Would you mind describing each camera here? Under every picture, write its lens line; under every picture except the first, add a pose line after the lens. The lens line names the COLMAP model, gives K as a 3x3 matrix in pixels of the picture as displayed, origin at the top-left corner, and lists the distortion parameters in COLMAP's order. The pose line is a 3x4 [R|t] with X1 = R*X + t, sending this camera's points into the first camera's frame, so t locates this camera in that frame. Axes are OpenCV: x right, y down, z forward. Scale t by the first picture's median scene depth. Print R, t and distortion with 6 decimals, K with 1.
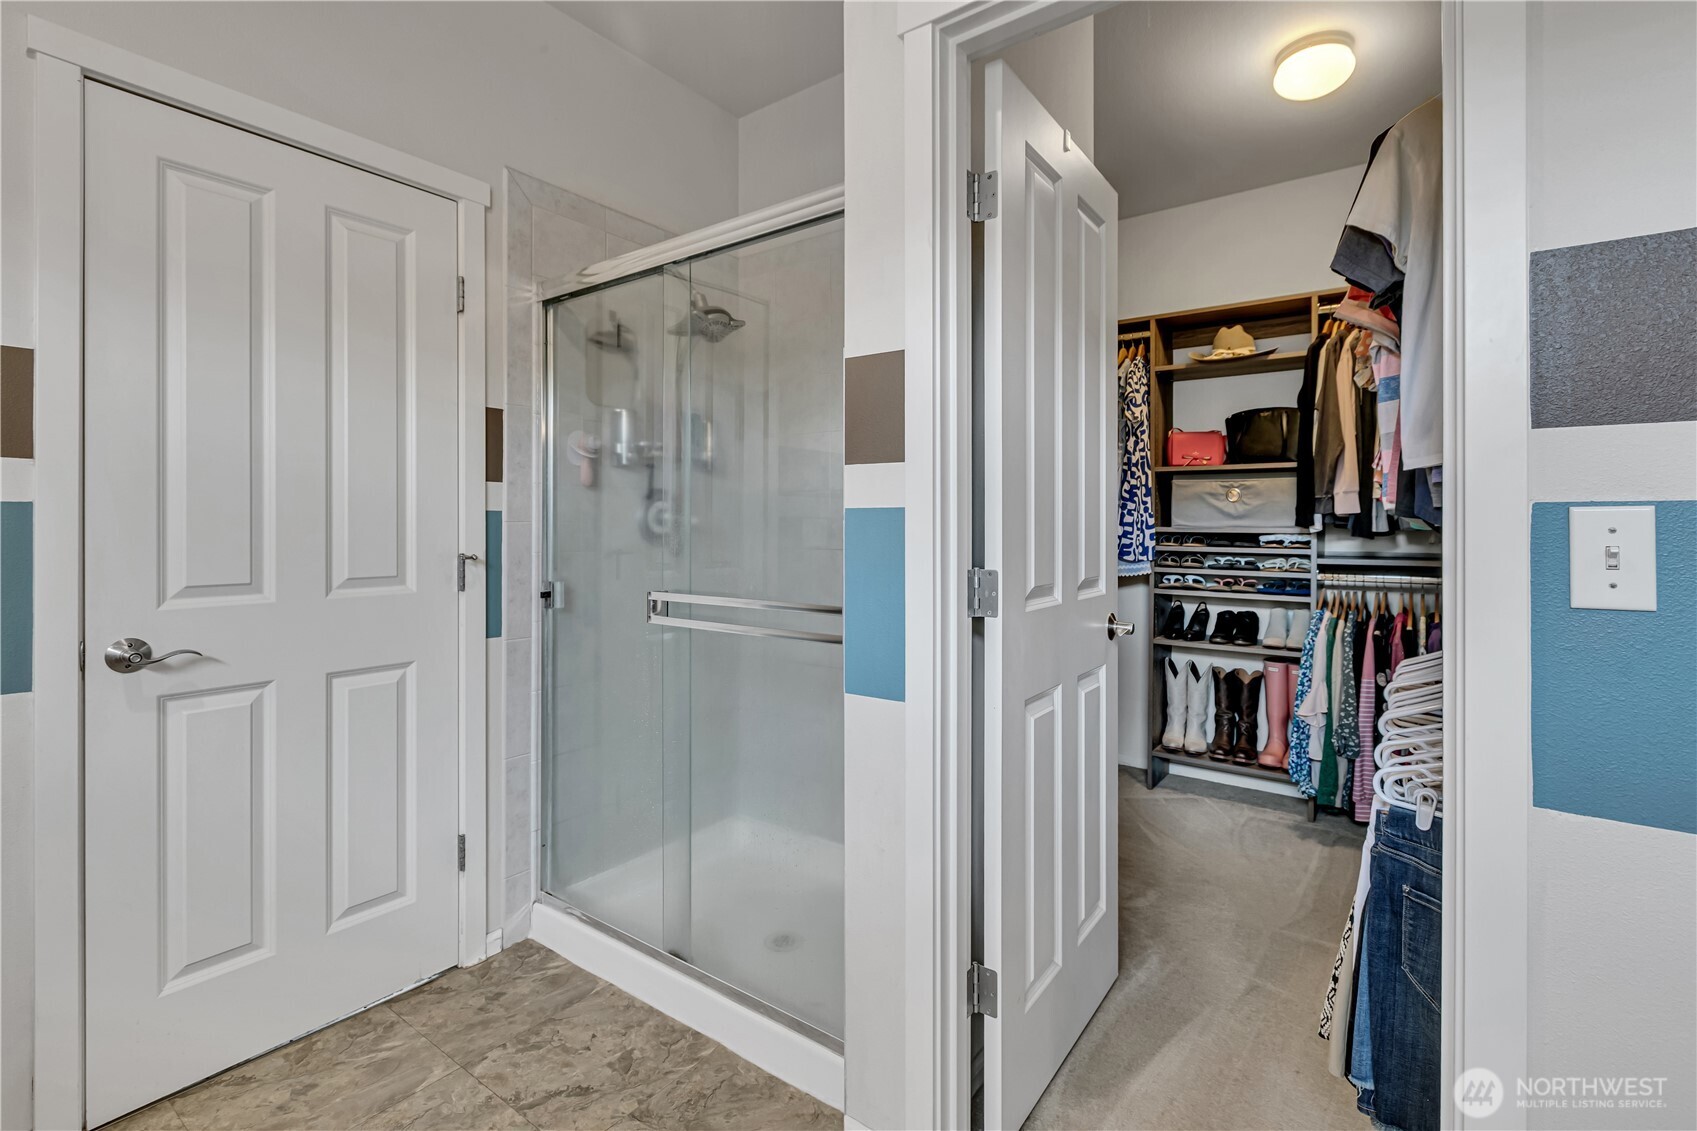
lens RADIAL K [[769.8, 0, 893.4], [0, 769.8, 525.4], [0, 0, 1]] dist [0.025187, 0.000540]
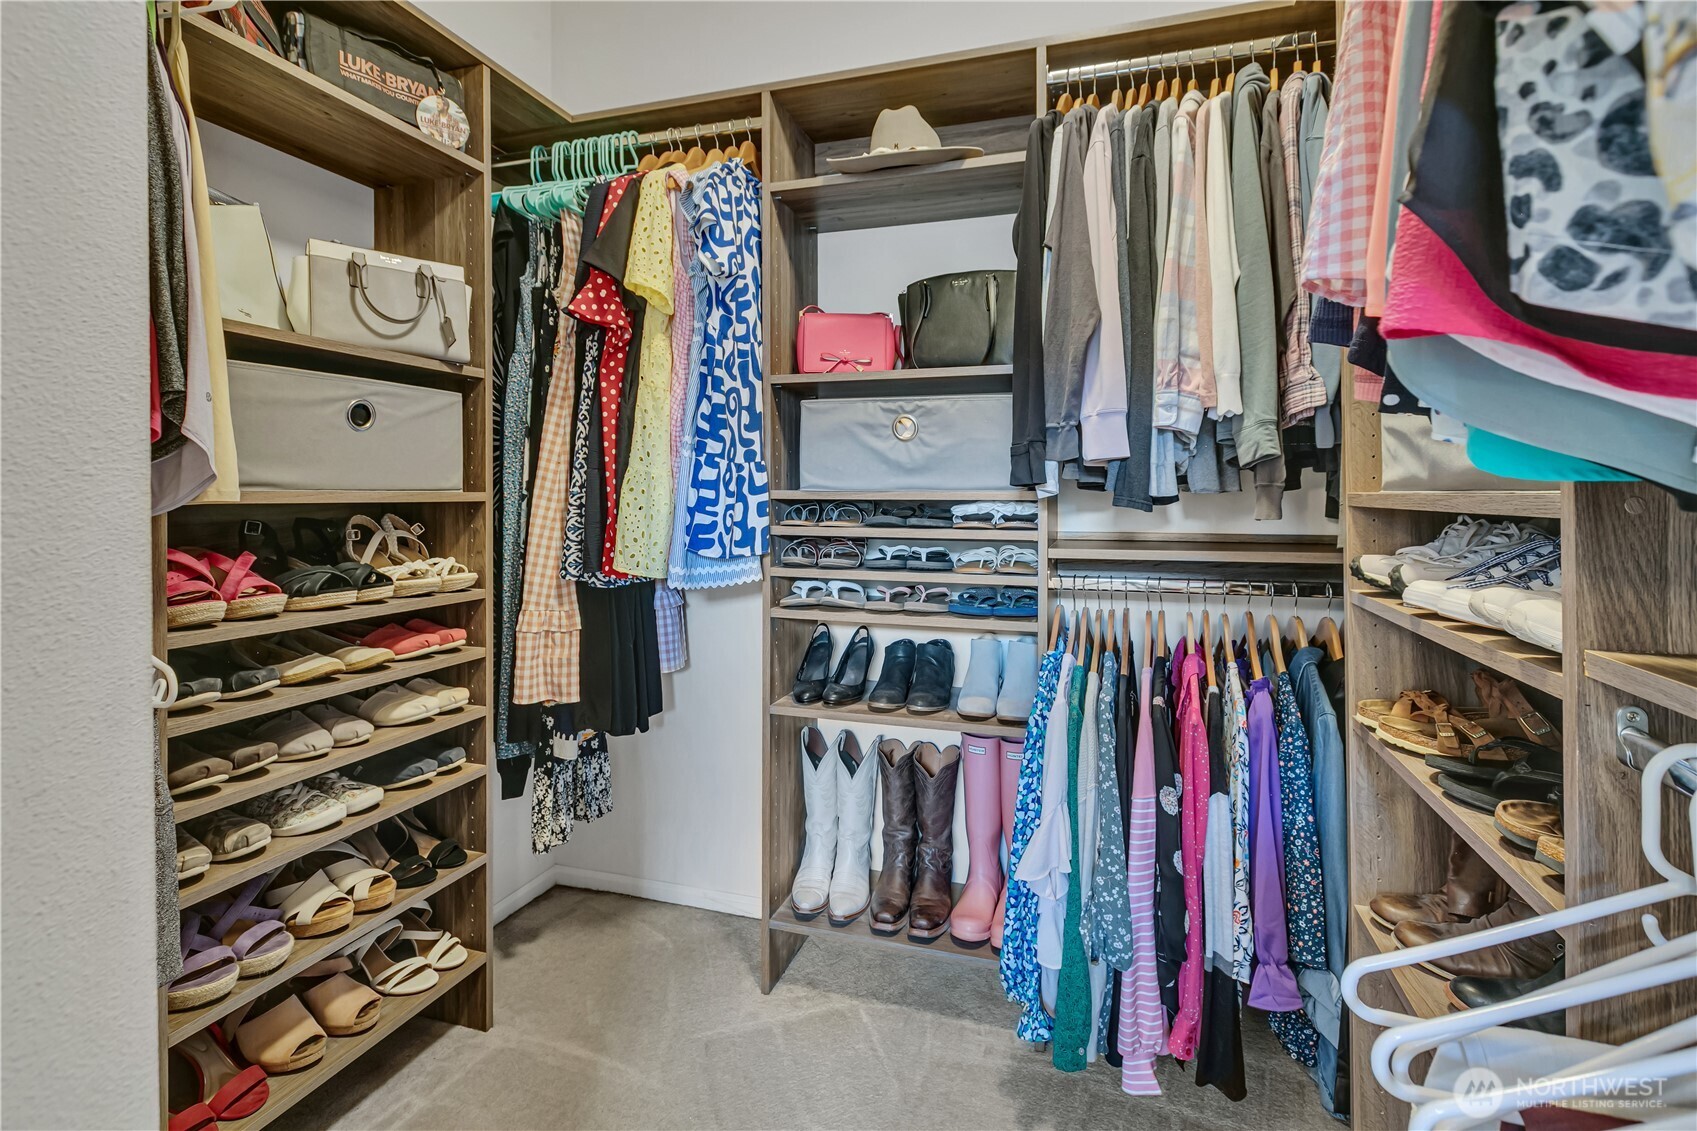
lens RADIAL K [[769.8, 0, 884.9], [0, 769.8, 485.1], [0, 0, 1]] dist [0.025187, 0.000540]
pose [[0.952716, -0.003125, 0.303847, 0.262685], [0.005020, 0.999973, -0.005457, 0.002267], [-0.303821, 0.006724, 0.952705, 0.498827]]
